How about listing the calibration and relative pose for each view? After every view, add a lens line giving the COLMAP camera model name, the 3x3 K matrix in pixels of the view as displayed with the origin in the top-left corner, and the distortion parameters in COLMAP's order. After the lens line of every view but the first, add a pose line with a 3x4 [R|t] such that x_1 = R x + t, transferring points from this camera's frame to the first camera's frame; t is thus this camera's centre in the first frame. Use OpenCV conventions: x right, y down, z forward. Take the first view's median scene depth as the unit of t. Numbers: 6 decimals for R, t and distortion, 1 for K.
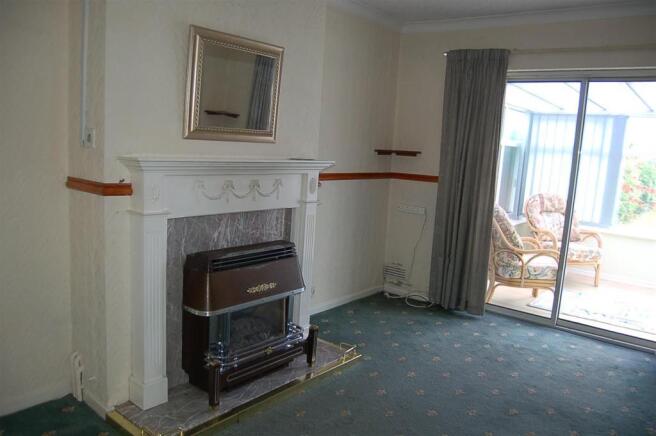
lens RADIAL K [[513.7, 0, 328.0], [0, 513.7, 218.0], [0, 0, 1]] dist [-0.101406, 0.038652]
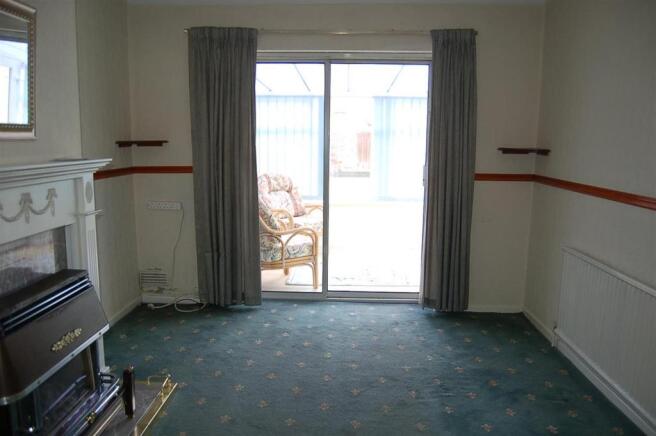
lens RADIAL K [[513.7, 0, 328.0], [0, 513.7, 218.0], [0, 0, 1]] dist [-0.101406, 0.038652]
pose [[0.795650, -0.140949, 0.589130, -0.147724], [0.123074, 0.989882, 0.070612, -0.025554], [-0.593122, 0.016324, 0.804947, 0.132278]]
